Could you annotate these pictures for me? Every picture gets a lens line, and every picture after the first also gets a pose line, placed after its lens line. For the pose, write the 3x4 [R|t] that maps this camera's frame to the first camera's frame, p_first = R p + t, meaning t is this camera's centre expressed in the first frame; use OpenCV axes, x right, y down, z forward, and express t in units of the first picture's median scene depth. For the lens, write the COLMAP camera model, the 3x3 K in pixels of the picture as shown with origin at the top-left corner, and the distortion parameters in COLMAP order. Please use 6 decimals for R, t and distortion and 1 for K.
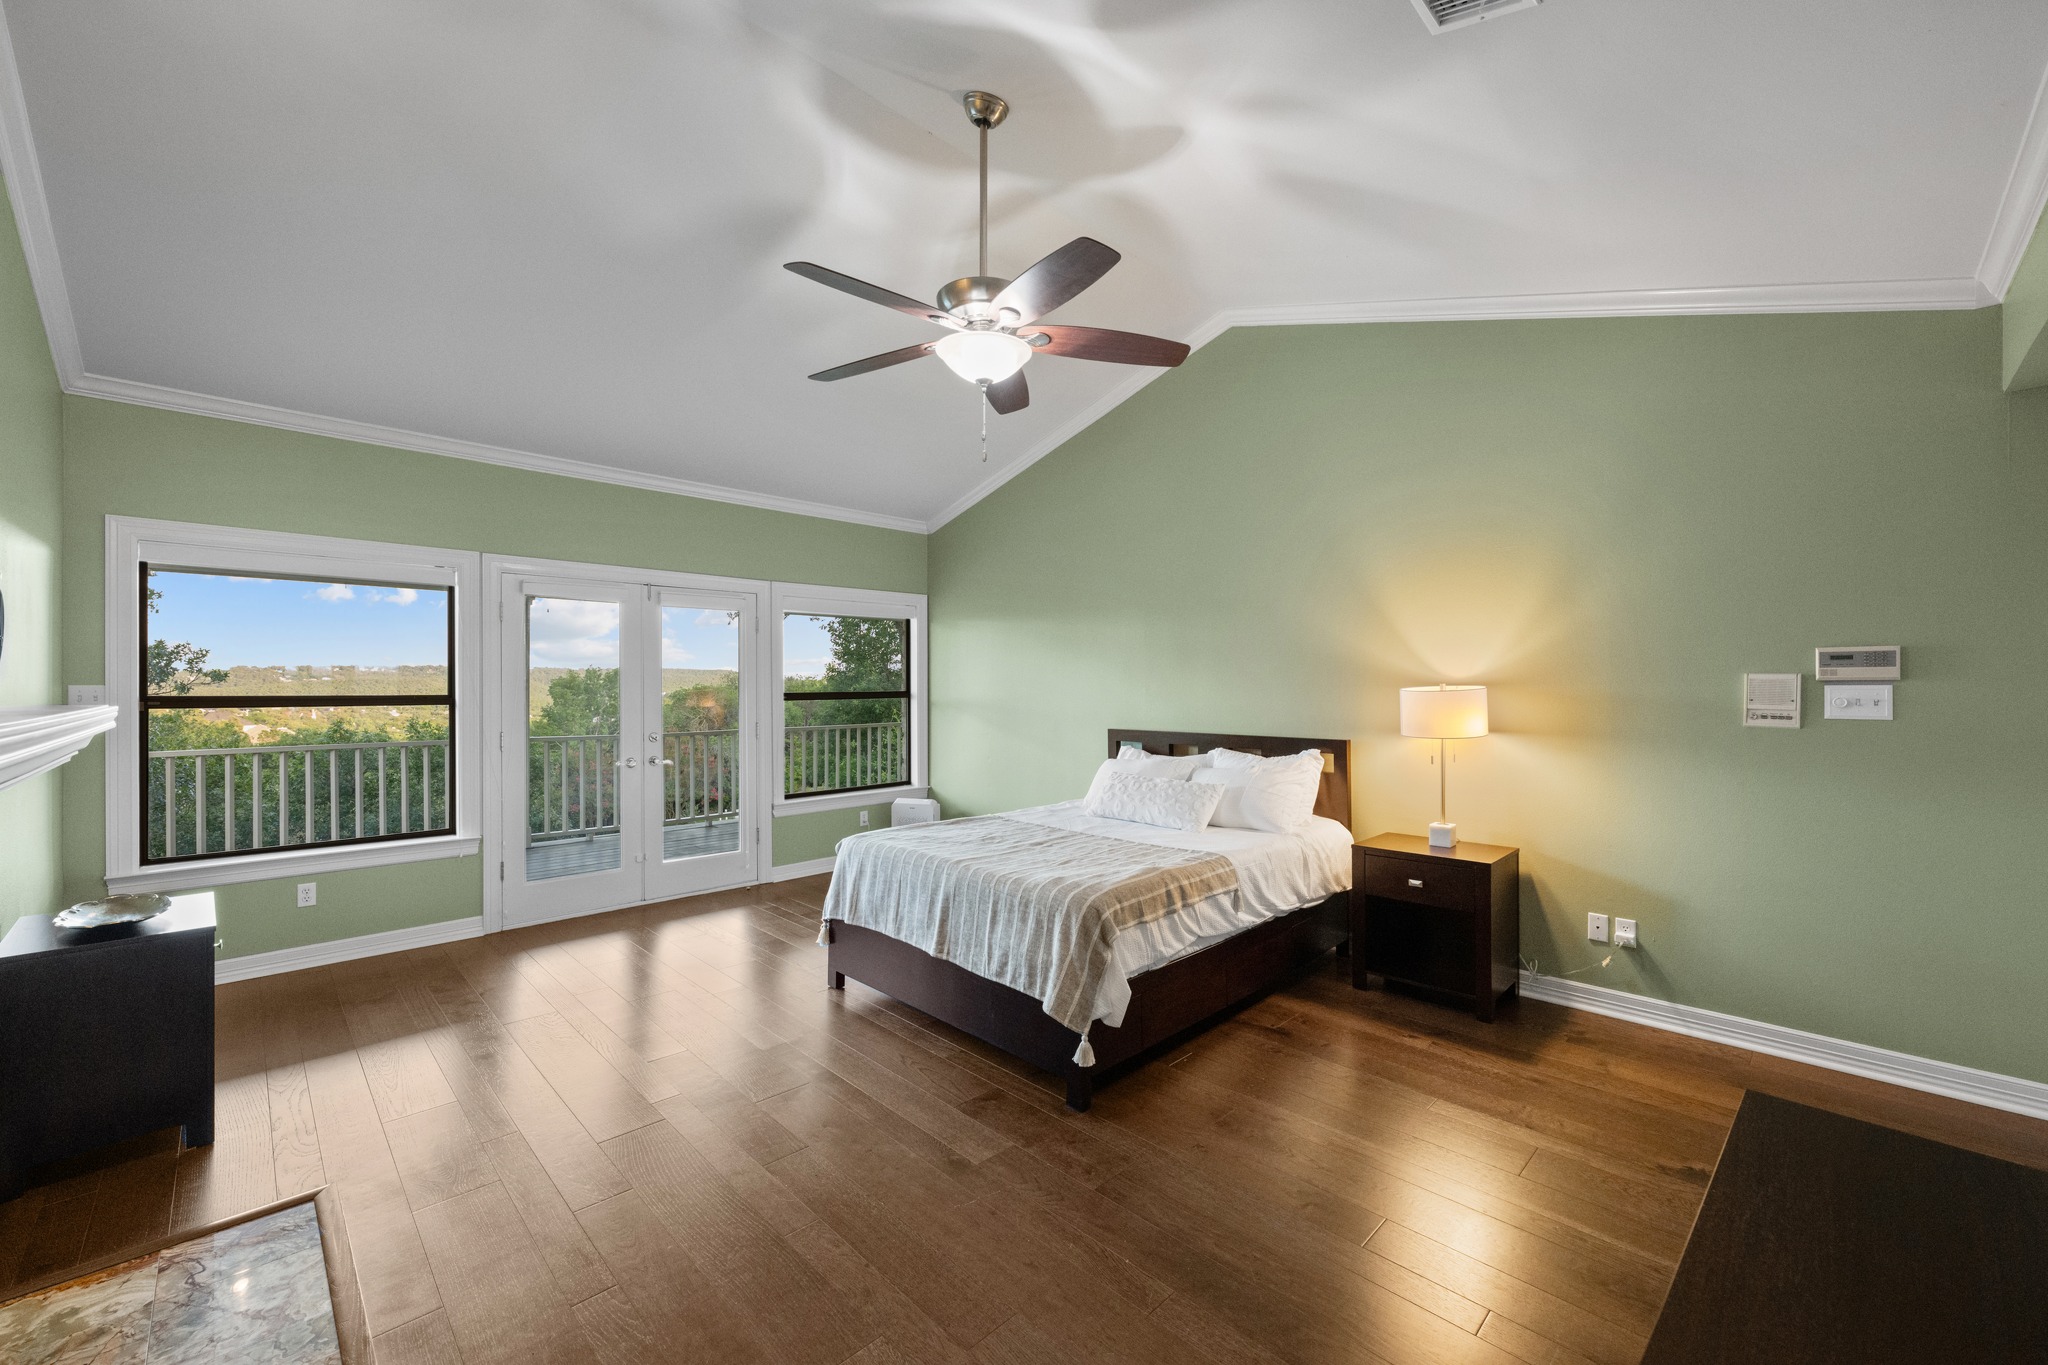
lens RADIAL K [[812.2, 0, 1026.8], [0, 812.2, 684.8], [0, 0, 1]] dist [-0.001503, -0.000041]
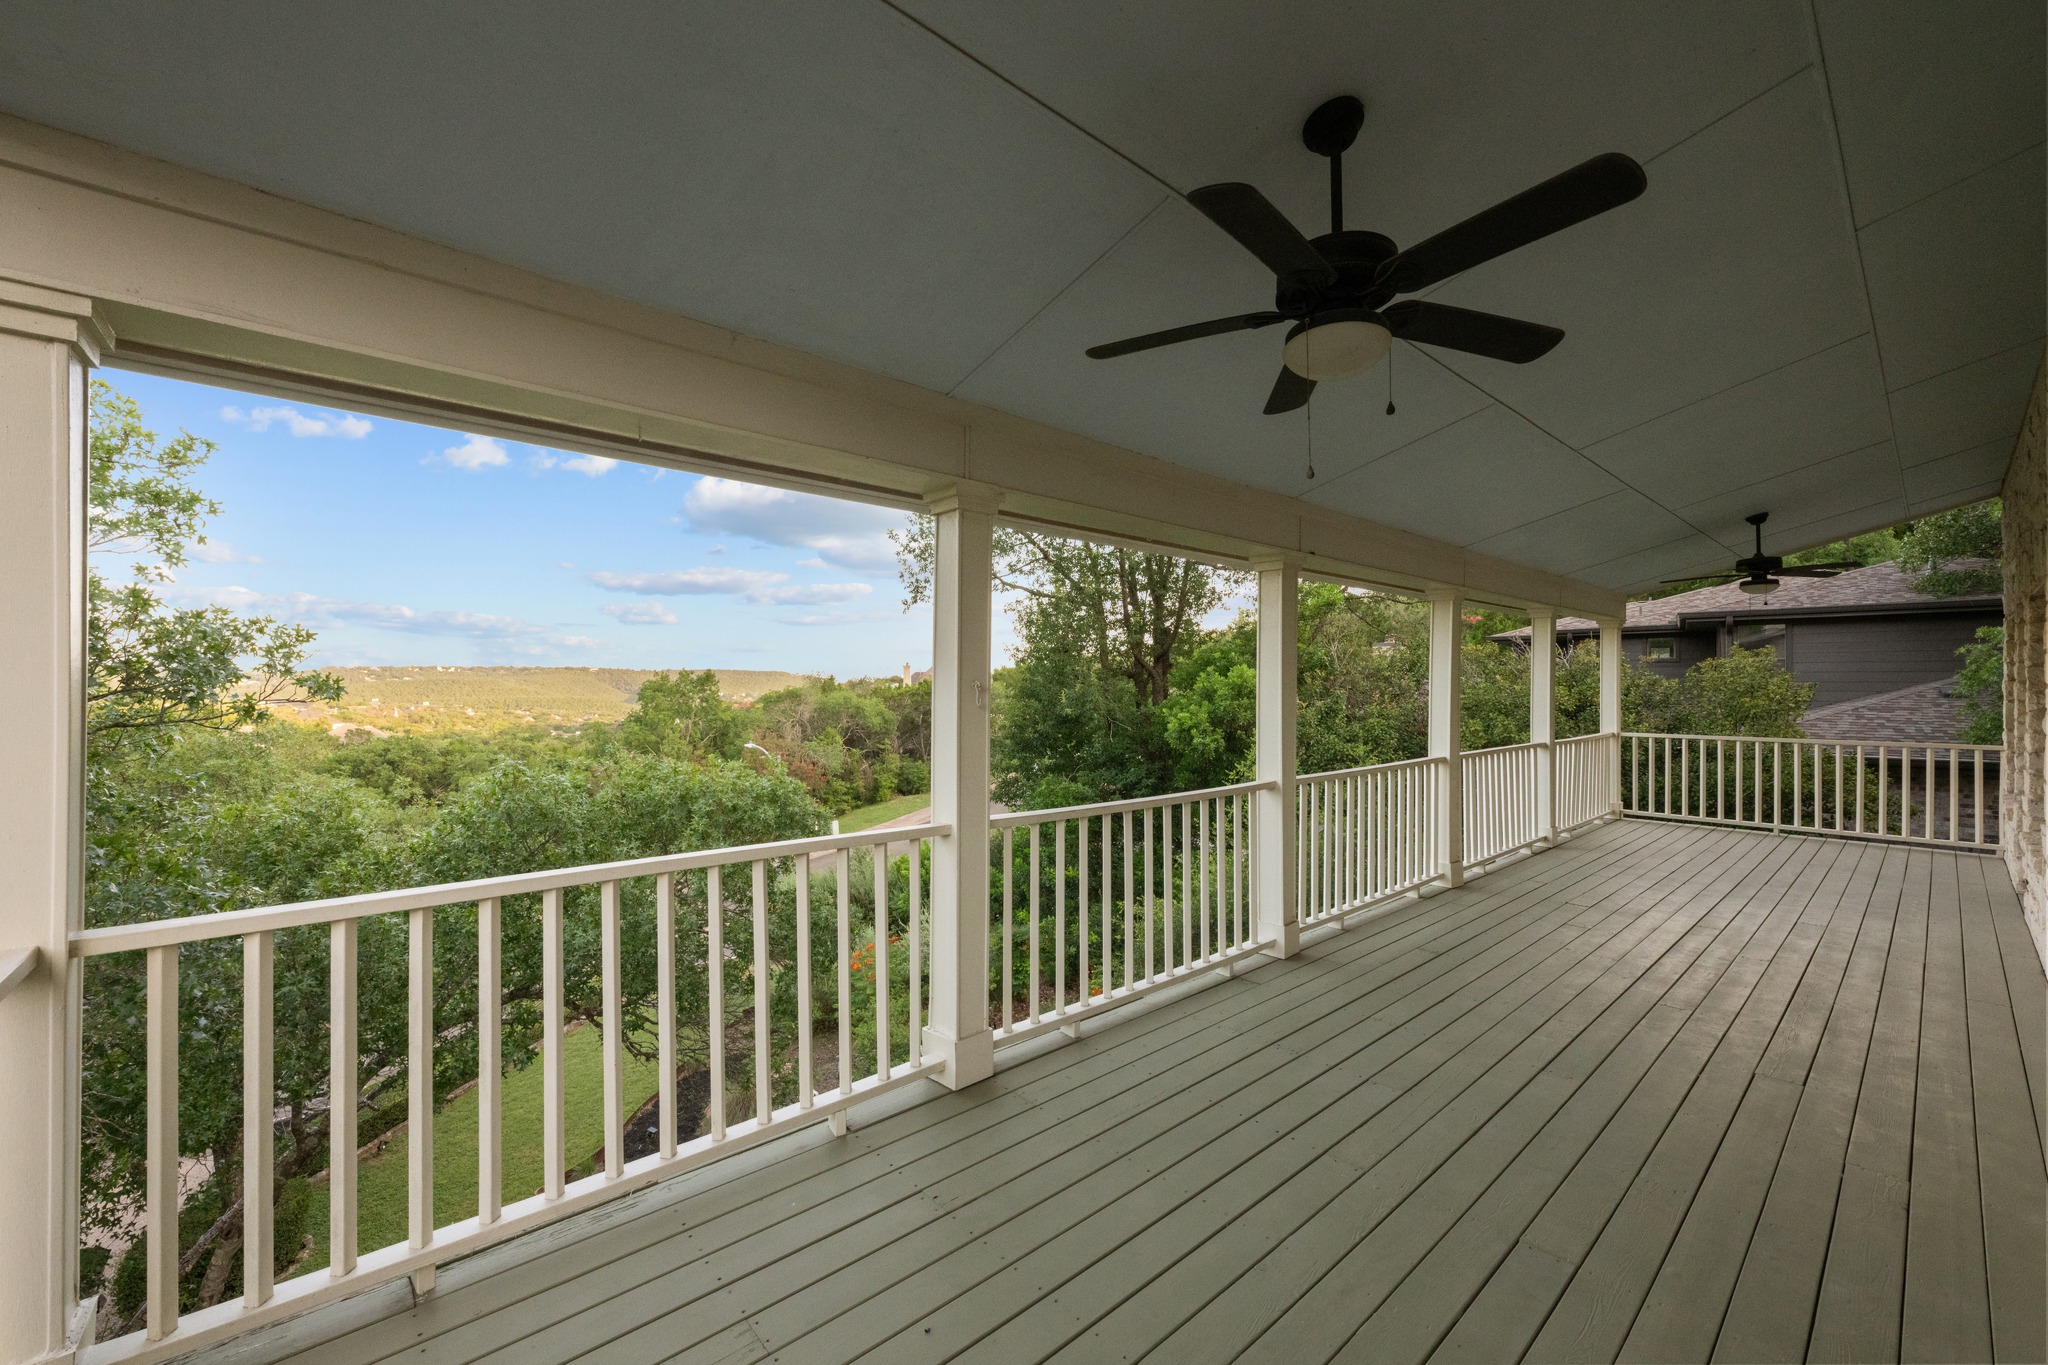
lens RADIAL K [[812.2, 0, 1030.5], [0, 812.2, 687.4], [0, 0, 1]] dist [-0.001503, -0.000041]
pose [[0.998358, 0.003616, -0.057161, -0.173588], [-0.003579, 0.999993, 0.000737, -0.003303], [0.057163, -0.000531, 0.998365, 0.170946]]
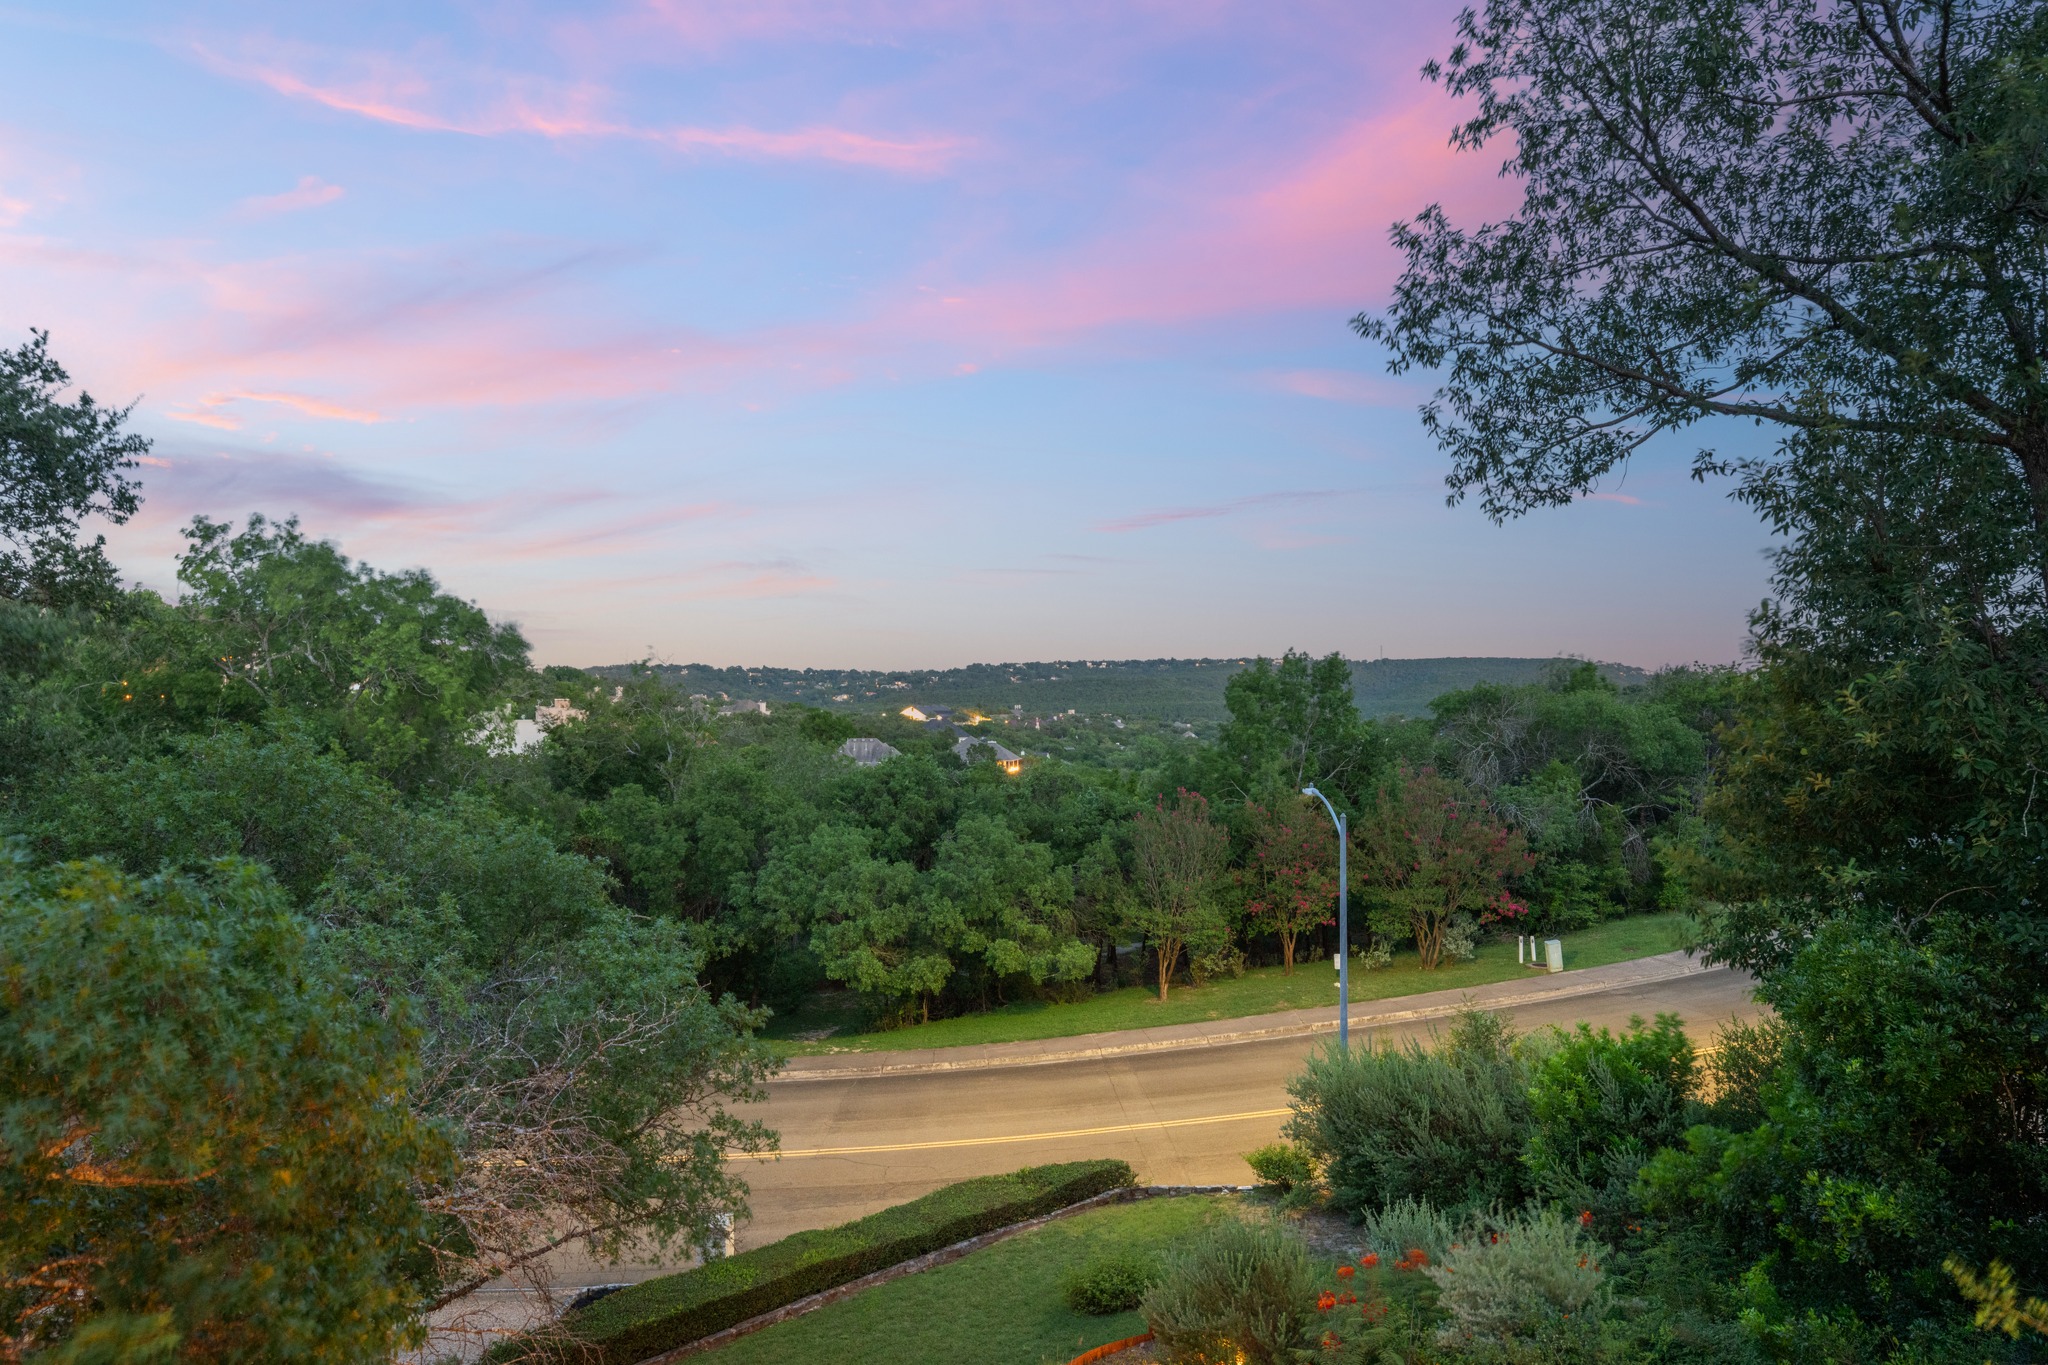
lens RADIAL K [[1366.1, 0, 1031.8], [0, 1366.1, 663.6], [0, 0, 1]] dist [0.002947, -0.000218]
pose [[0.744382, -0.013955, -0.667609, -0.095764], [0.003674, 0.999852, -0.016804, 0.002251], [0.667744, 0.010056, 0.744323, 0.399391]]
